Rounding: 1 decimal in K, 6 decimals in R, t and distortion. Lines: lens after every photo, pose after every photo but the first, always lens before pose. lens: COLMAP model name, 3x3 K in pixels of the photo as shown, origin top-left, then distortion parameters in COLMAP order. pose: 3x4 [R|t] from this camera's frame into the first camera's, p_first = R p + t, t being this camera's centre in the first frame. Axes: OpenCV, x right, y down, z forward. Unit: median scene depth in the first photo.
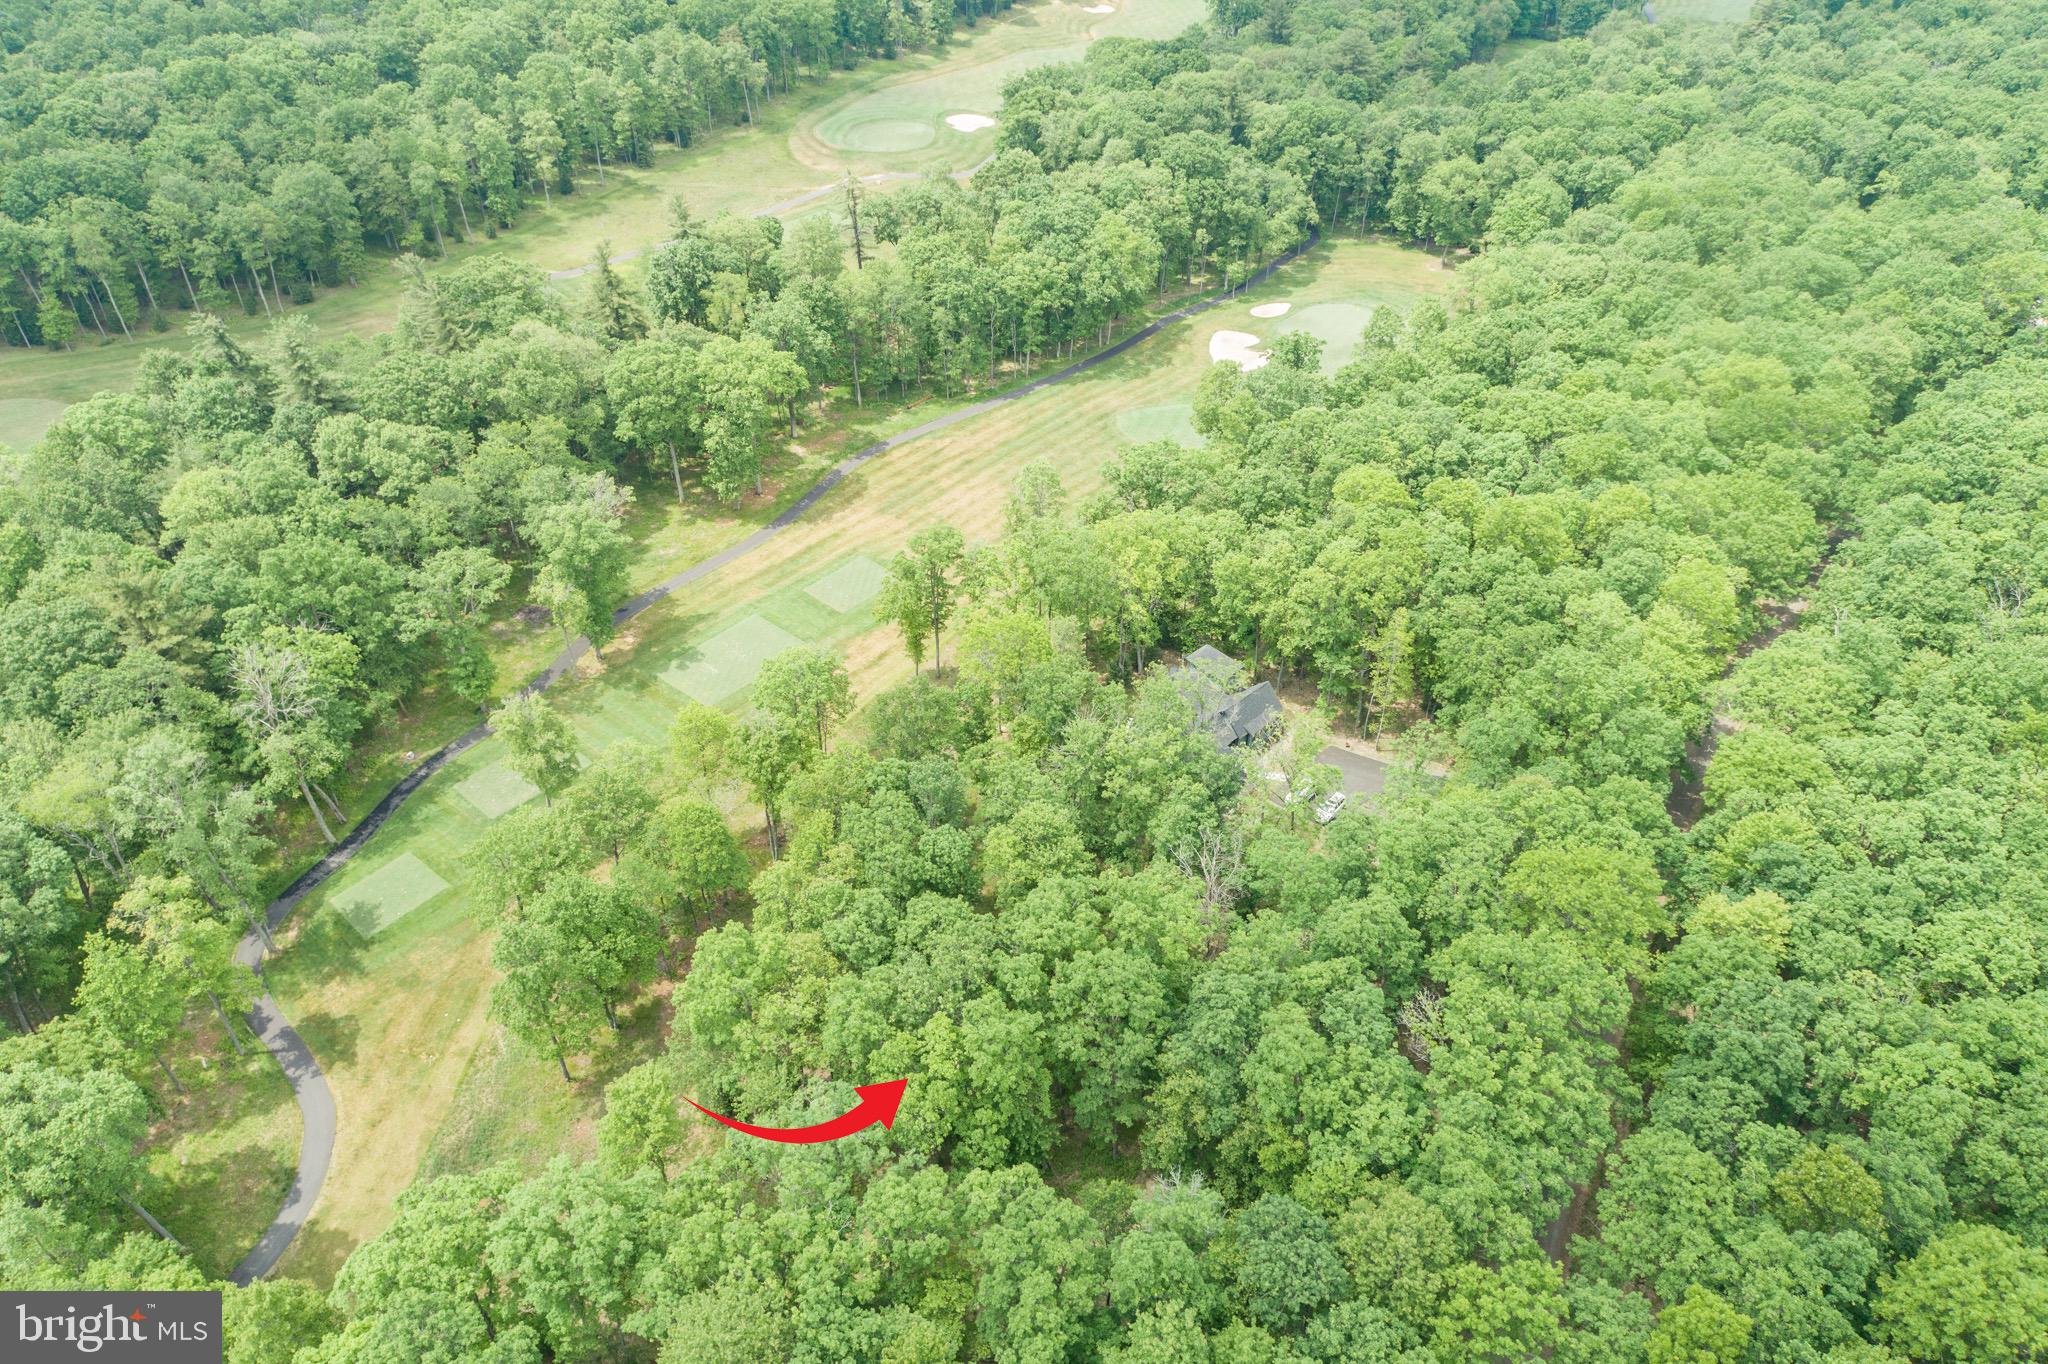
lens RADIAL K [[1395.1, 0, 1020.7], [0, 1395.1, 678.0], [0, 0, 1]] dist [-0.001162, 0.012129]
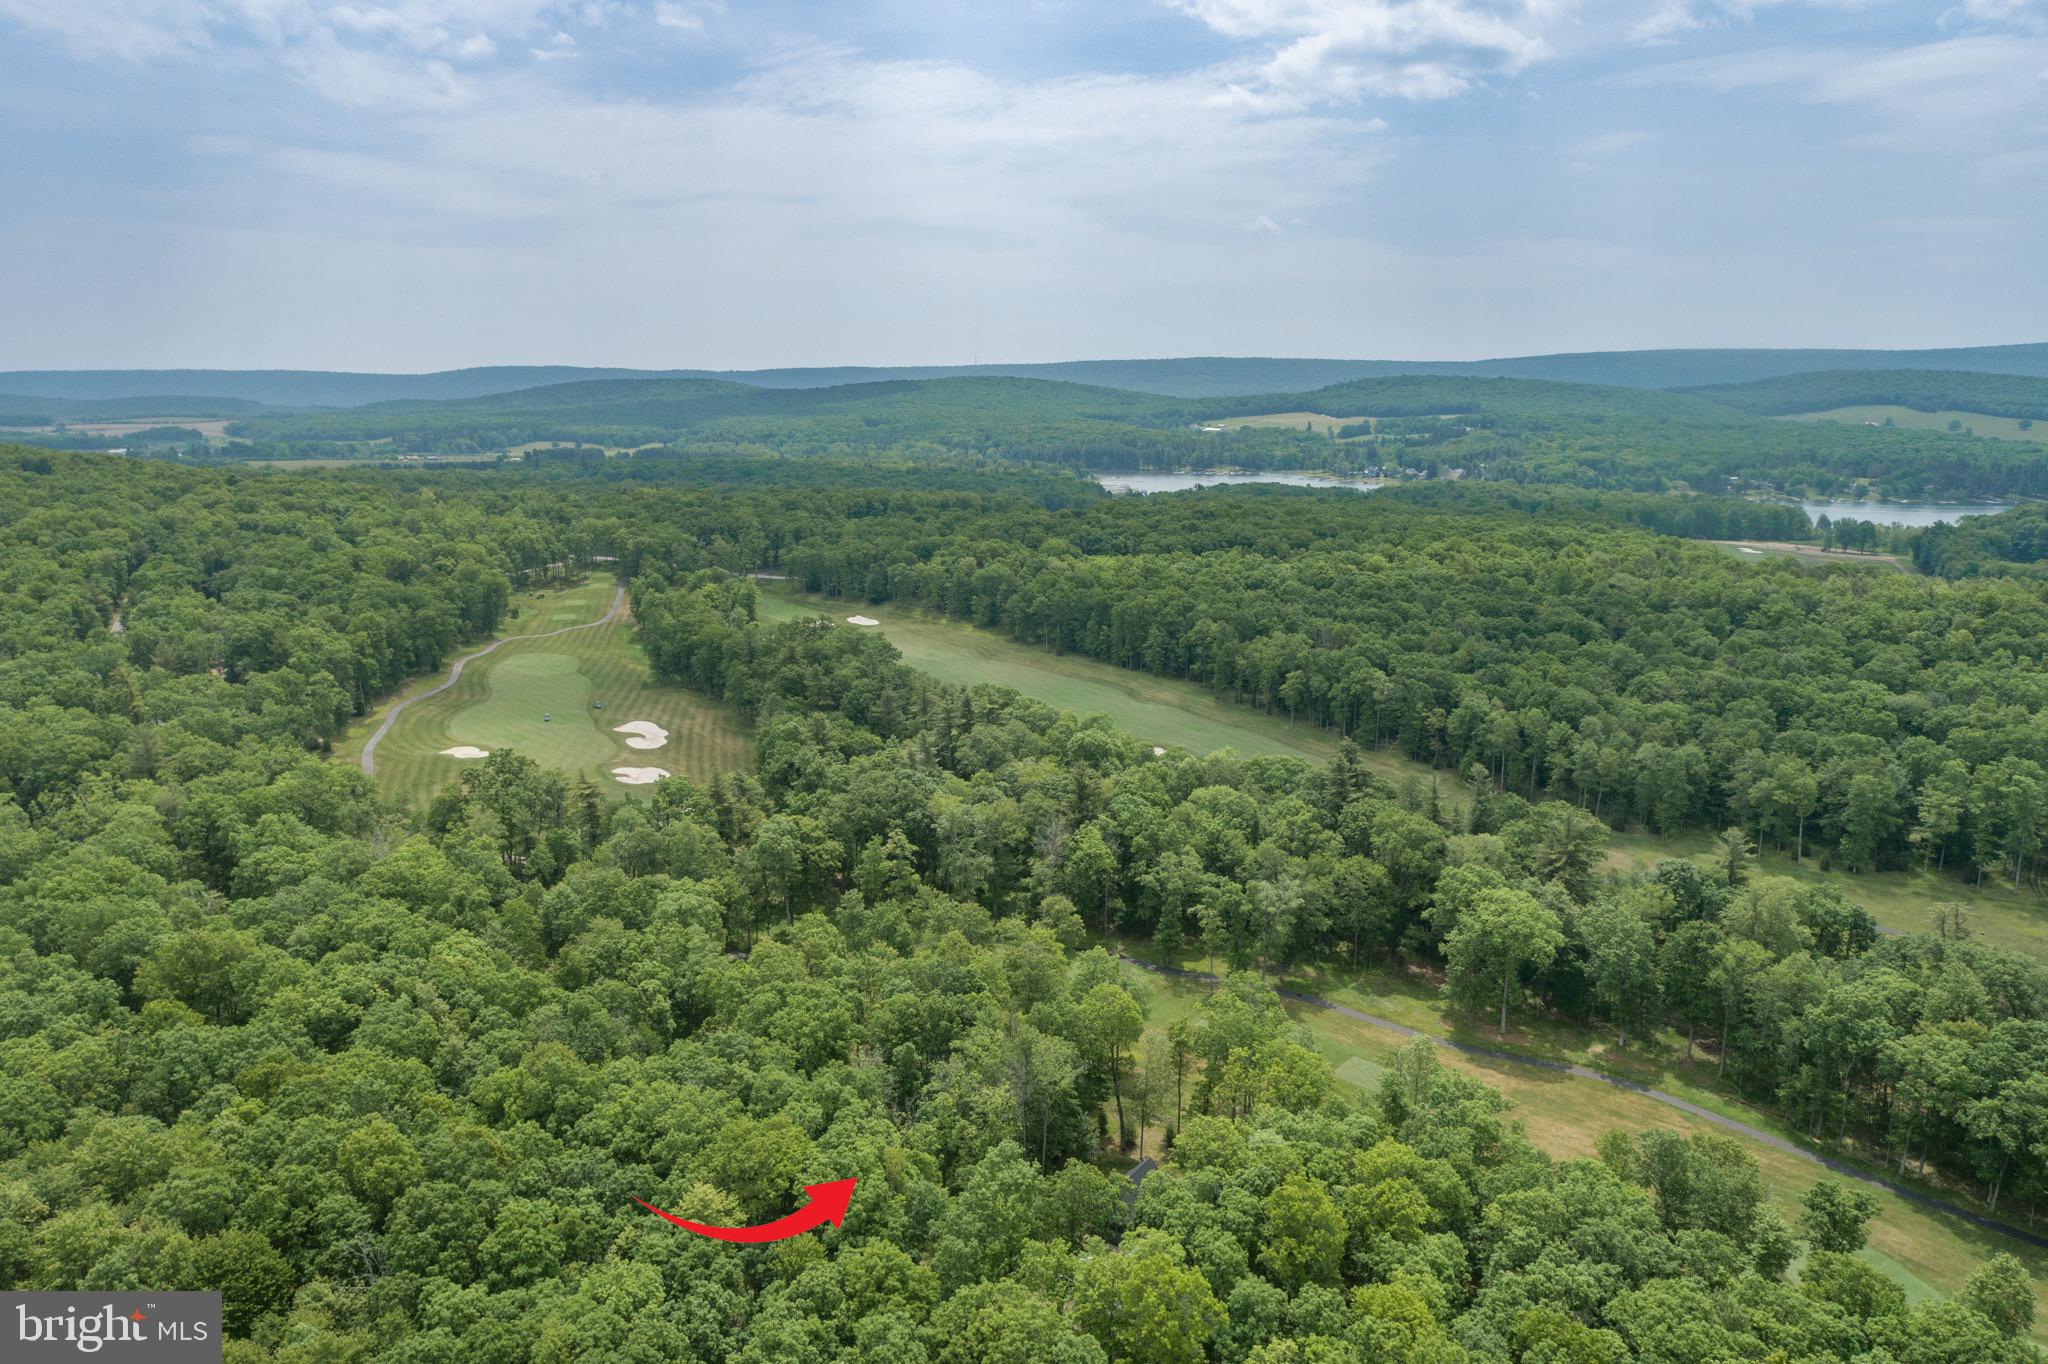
lens RADIAL K [[1395.1, 0, 1023.1], [0, 1395.1, 690.6], [0, 0, 1]] dist [-0.001162, 0.012129]
pose [[0.006923, 0.222820, -0.974835, 0.972727], [-0.623528, 0.763096, 0.169994, -0.341925], [0.781771, 0.606660, 0.144217, 0.441247]]
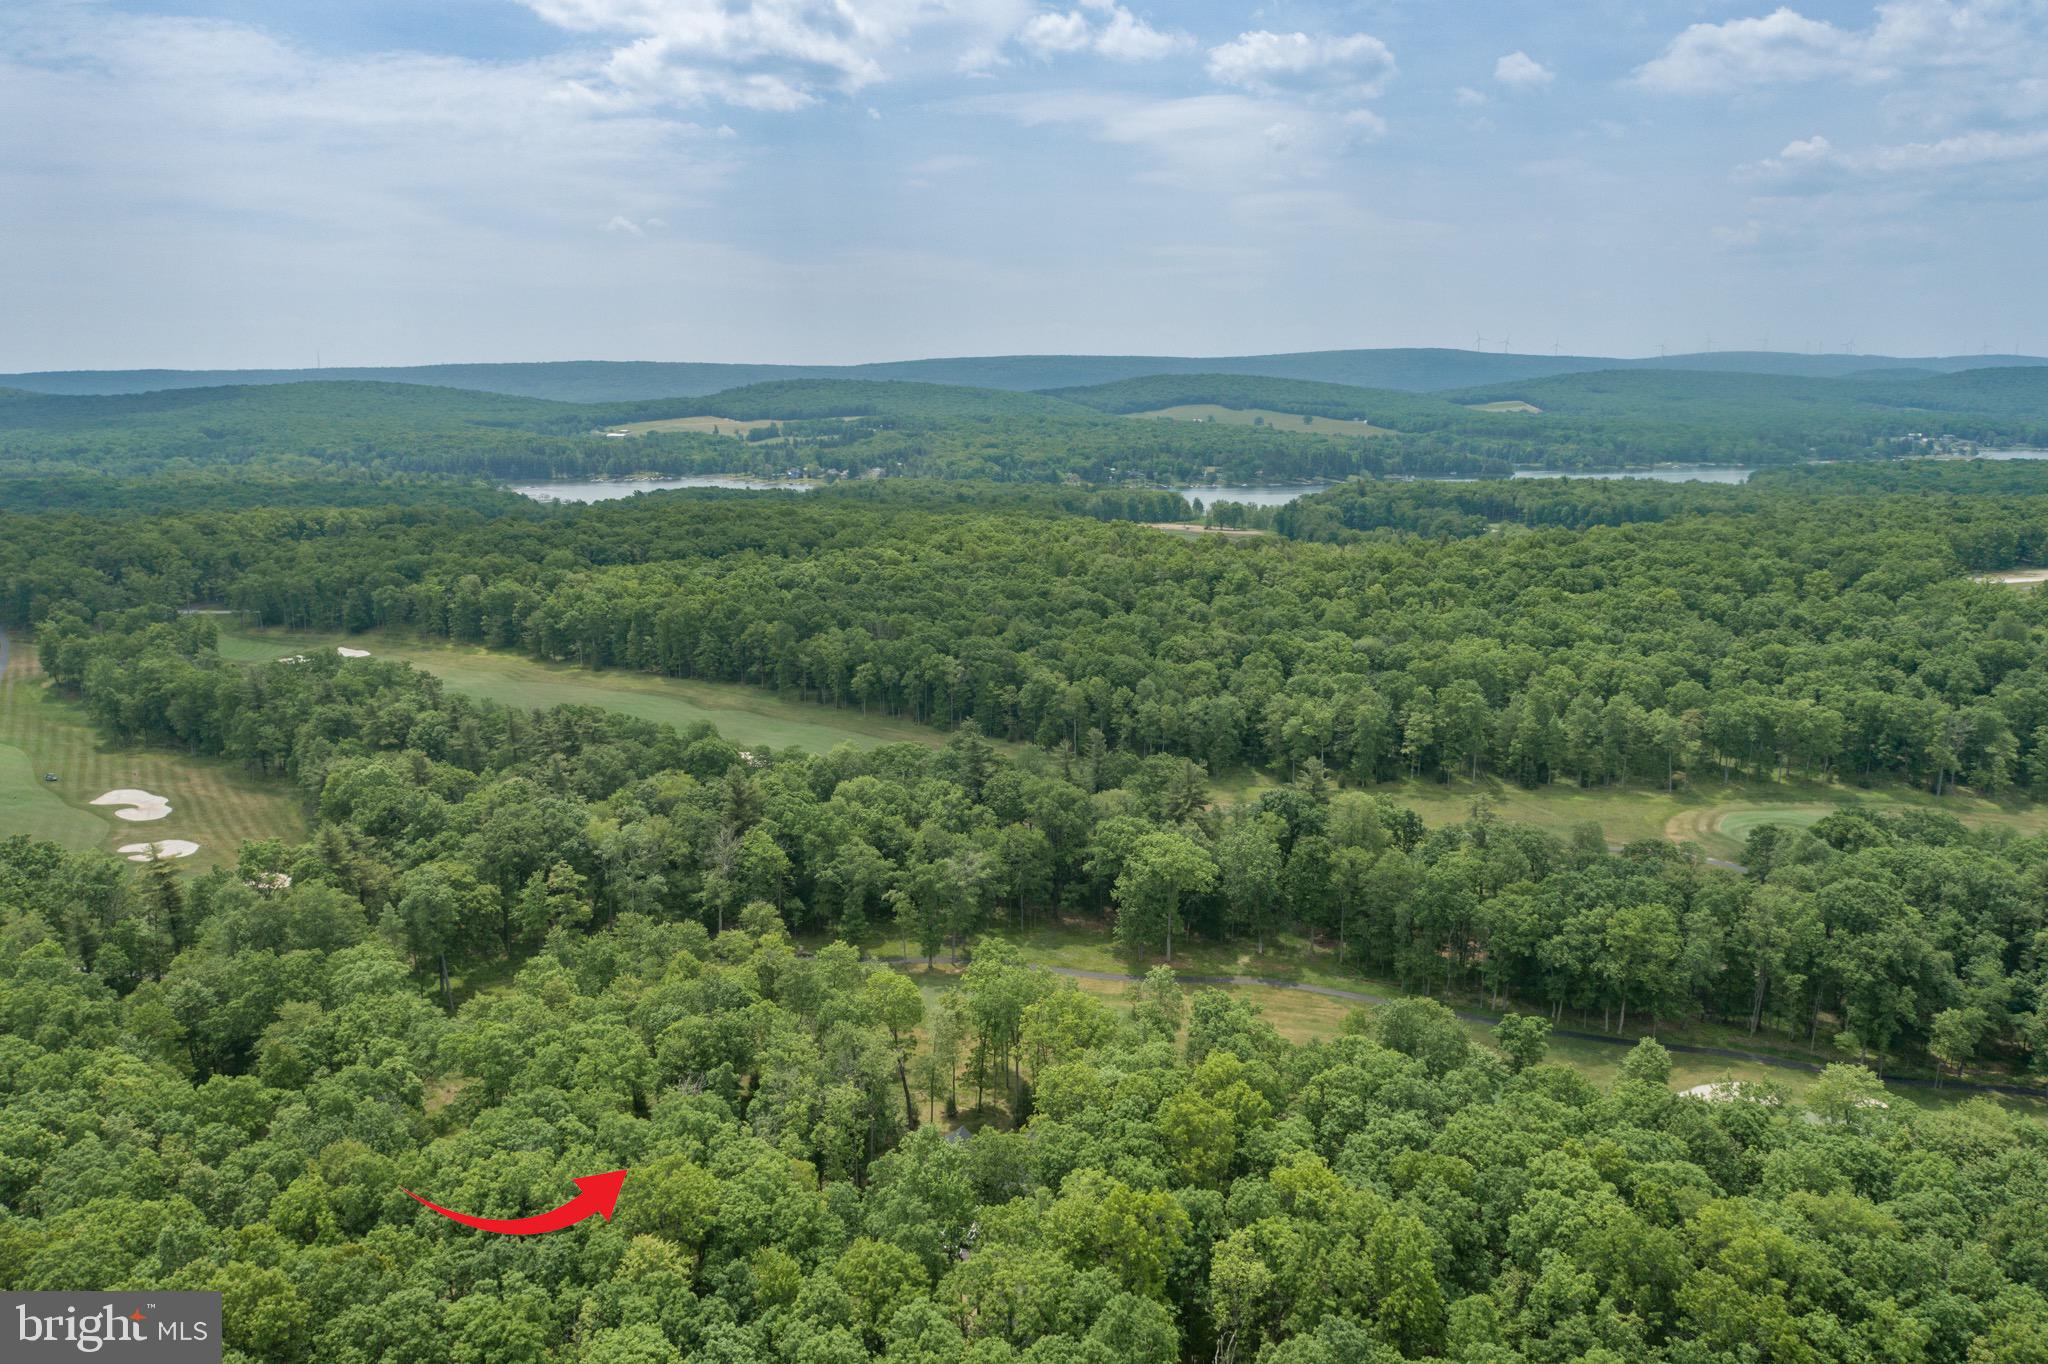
lens RADIAL K [[1395.1, 0, 1027.2], [0, 1395.1, 688.5], [0, 0, 1]] dist [-0.001162, 0.012129]
pose [[0.426944, 0.197547, -0.882436, 0.947246], [-0.563323, 0.821467, -0.088652, -0.177978], [0.707379, 0.534946, 0.462003, 0.241310]]
